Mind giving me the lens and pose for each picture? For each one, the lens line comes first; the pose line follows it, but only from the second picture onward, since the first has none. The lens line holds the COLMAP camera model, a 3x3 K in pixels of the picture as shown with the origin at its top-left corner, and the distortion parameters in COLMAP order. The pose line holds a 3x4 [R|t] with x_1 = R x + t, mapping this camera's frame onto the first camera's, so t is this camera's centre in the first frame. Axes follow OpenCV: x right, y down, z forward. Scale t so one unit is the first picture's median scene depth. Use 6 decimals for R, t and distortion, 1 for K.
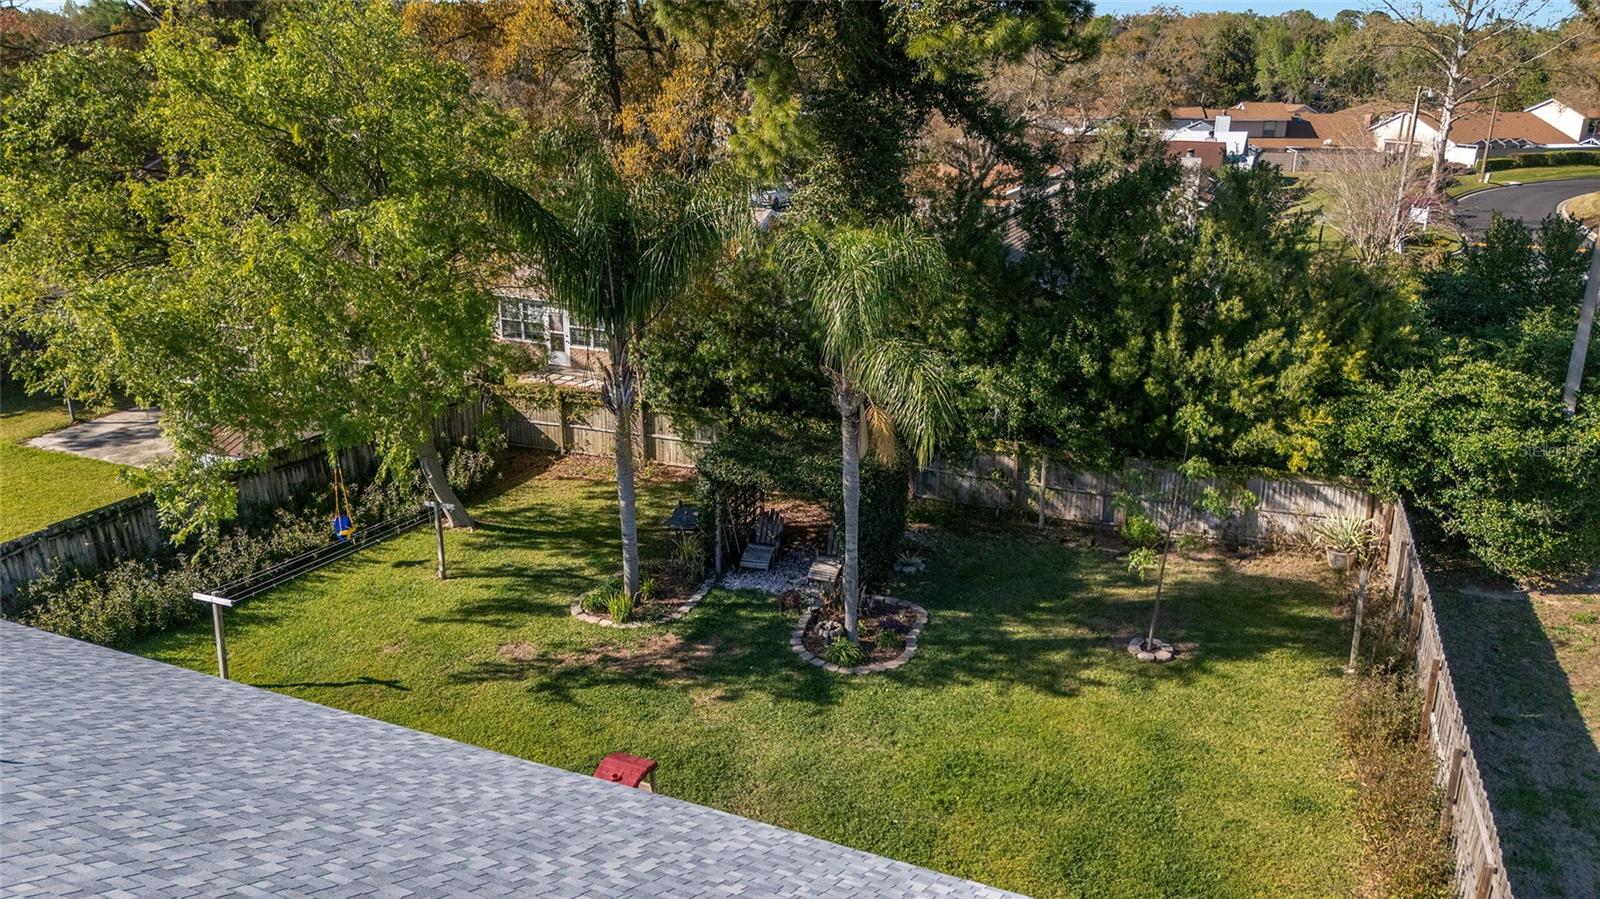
lens RADIAL K [[1173.5, 0, 800.0], [0, 1173.5, 449.5], [0, 0, 1]] dist [0.087103, -0.112014]
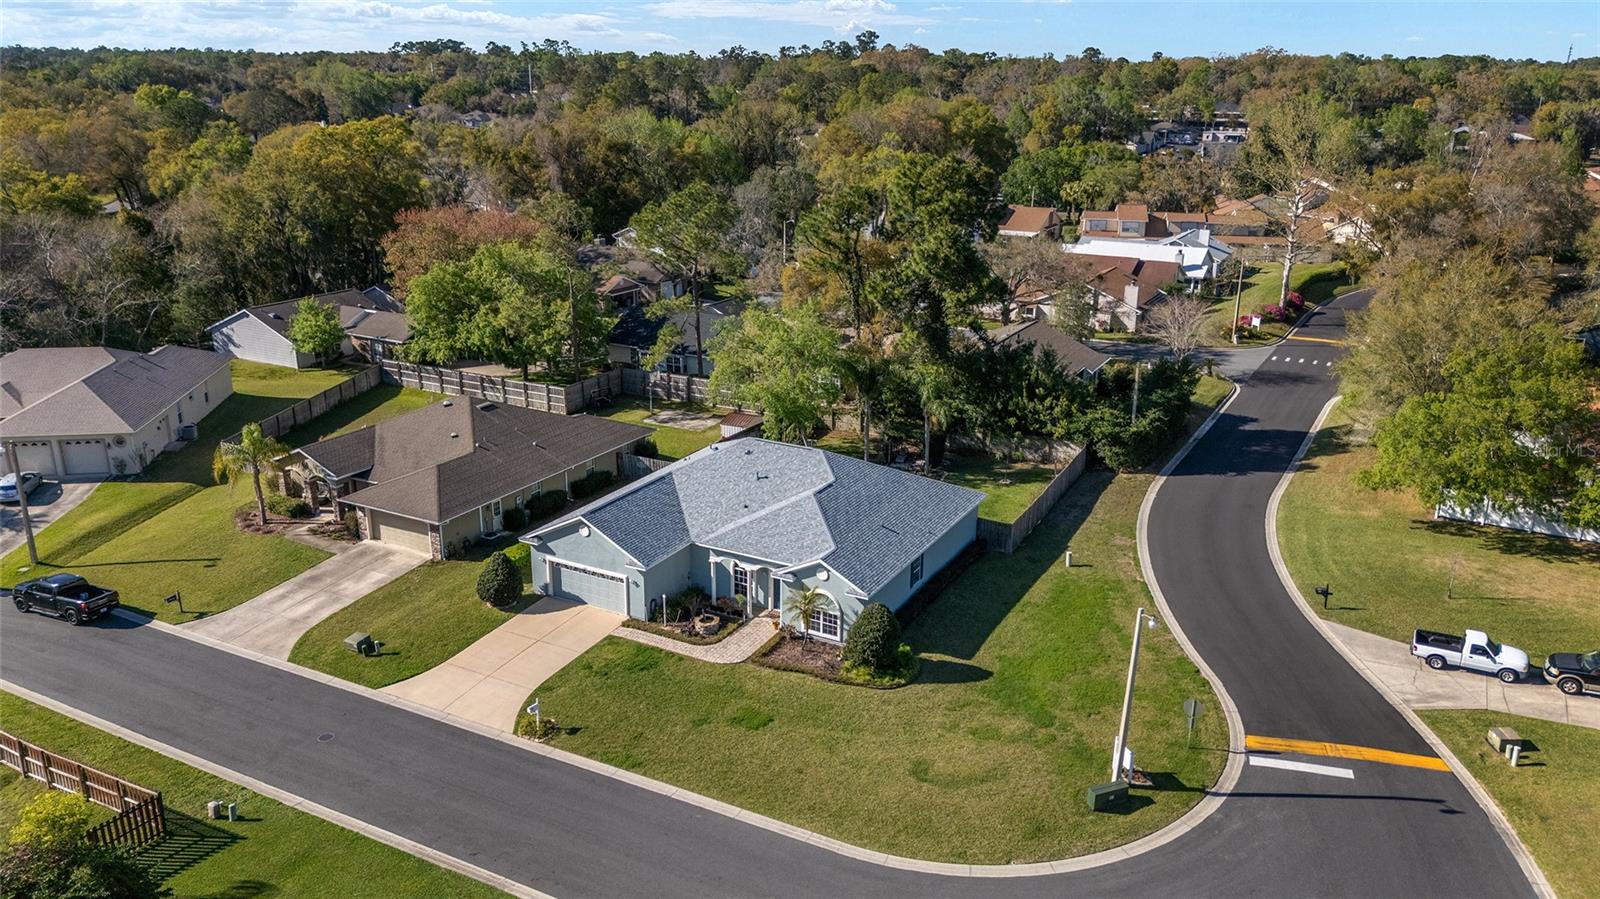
lens RADIAL K [[1173.5, 0, 800.0], [0, 1173.5, 449.5], [0, 0, 1]] dist [0.087103, -0.112014]
pose [[0.995192, 0.029264, -0.093471, -0.010510], [-0.030092, 0.999519, -0.007466, 0.099371], [0.093207, 0.010243, 0.995594, -2.474814]]
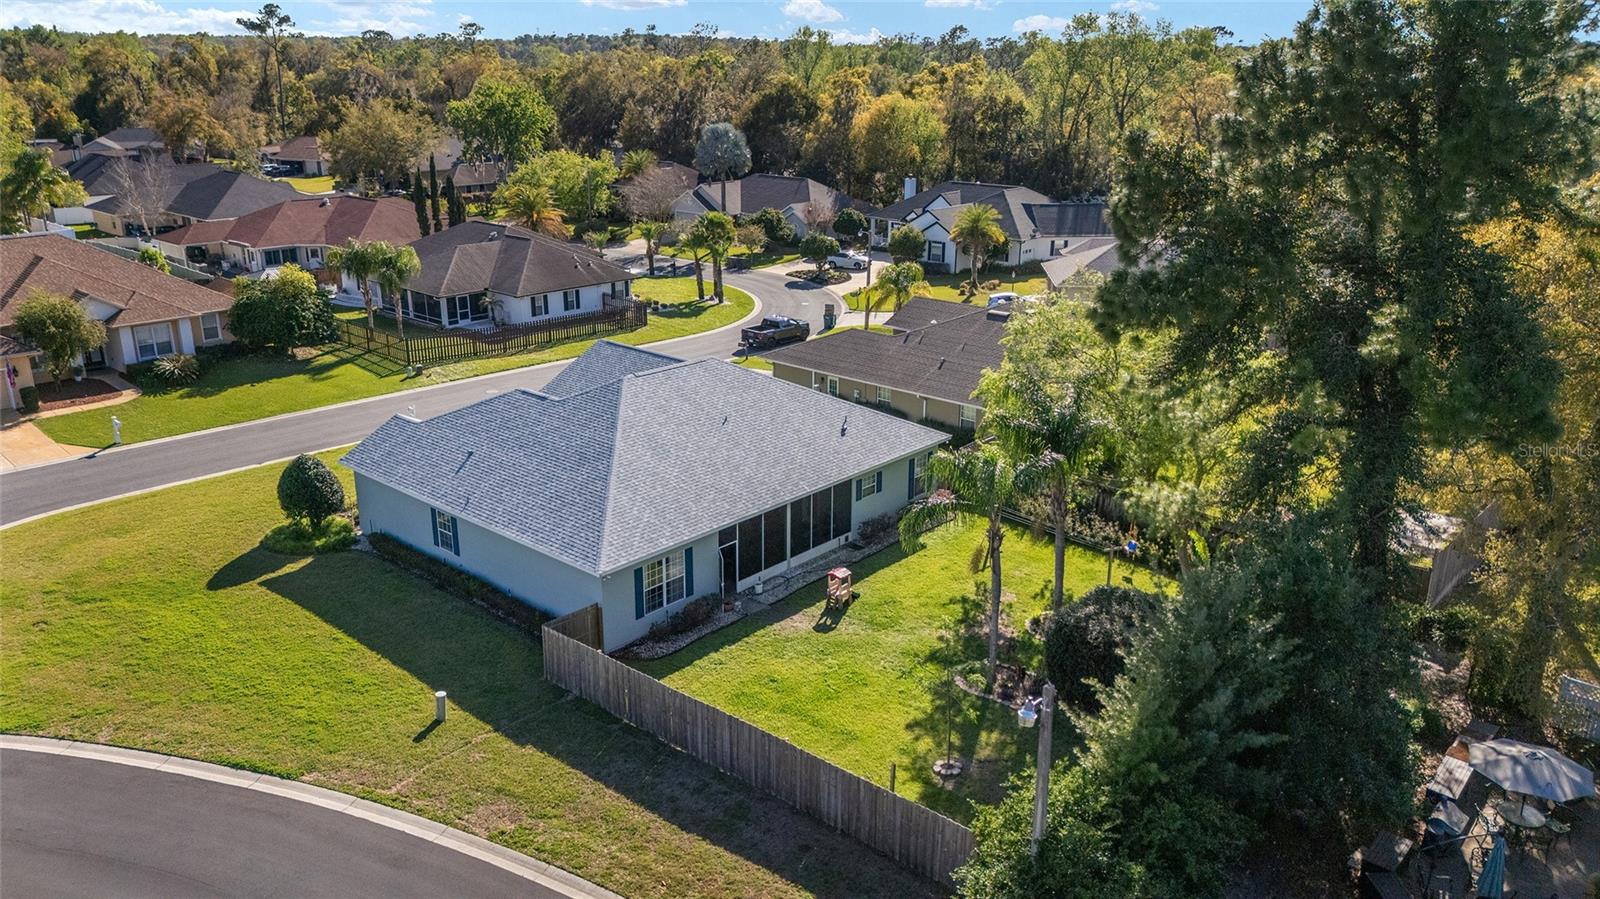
lens RADIAL K [[1173.5, 0, 800.0], [0, 1173.5, 449.5], [0, 0, 1]] dist [0.087103, -0.112014]
pose [[-0.322094, 0.292852, -0.900274, 1.407751], [-0.317555, 0.862438, 0.394157, -0.636747], [0.891860, 0.412843, -0.184789, 0.825962]]
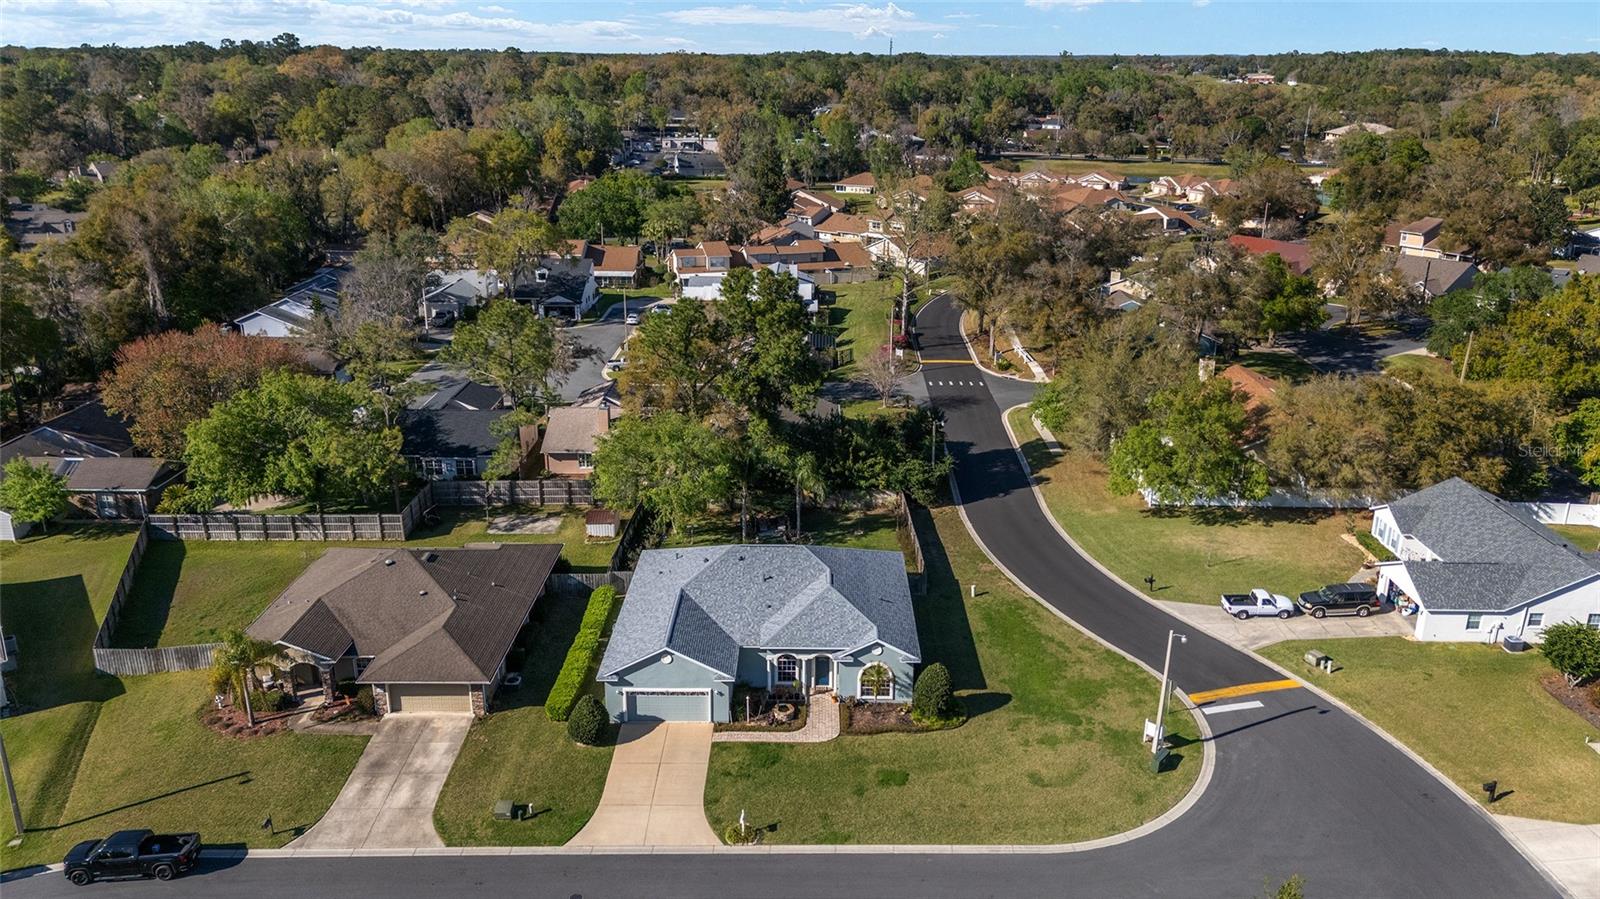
lens RADIAL K [[1173.5, 0, 800.0], [0, 1173.5, 449.5], [0, 0, 1]] dist [0.087103, -0.112014]
pose [[0.924598, -0.126836, 0.359210, -1.346034], [0.125188, 0.991739, 0.027949, -0.275616], [-0.359788, 0.019127, 0.932838, -2.831167]]
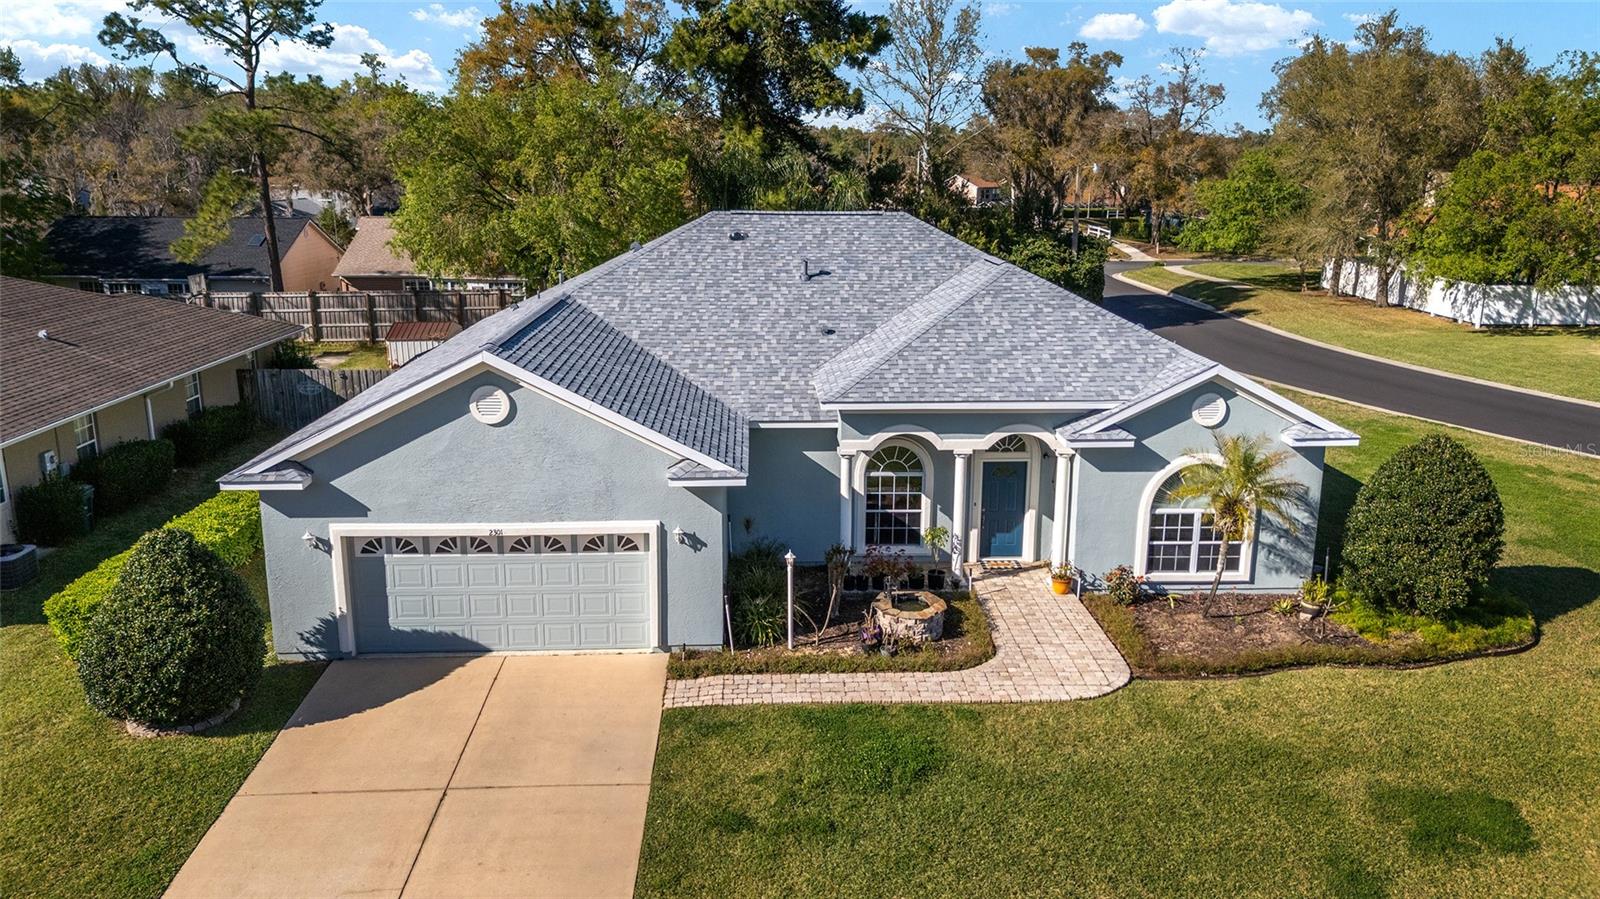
lens RADIAL K [[1173.5, 0, 800.0], [0, 1173.5, 449.5], [0, 0, 1]] dist [0.087103, -0.112014]
pose [[0.901910, -0.106225, 0.418659, -0.829523], [0.137714, 0.989420, -0.045632, 0.355888], [-0.409382, 0.098811, 0.906996, -0.827440]]
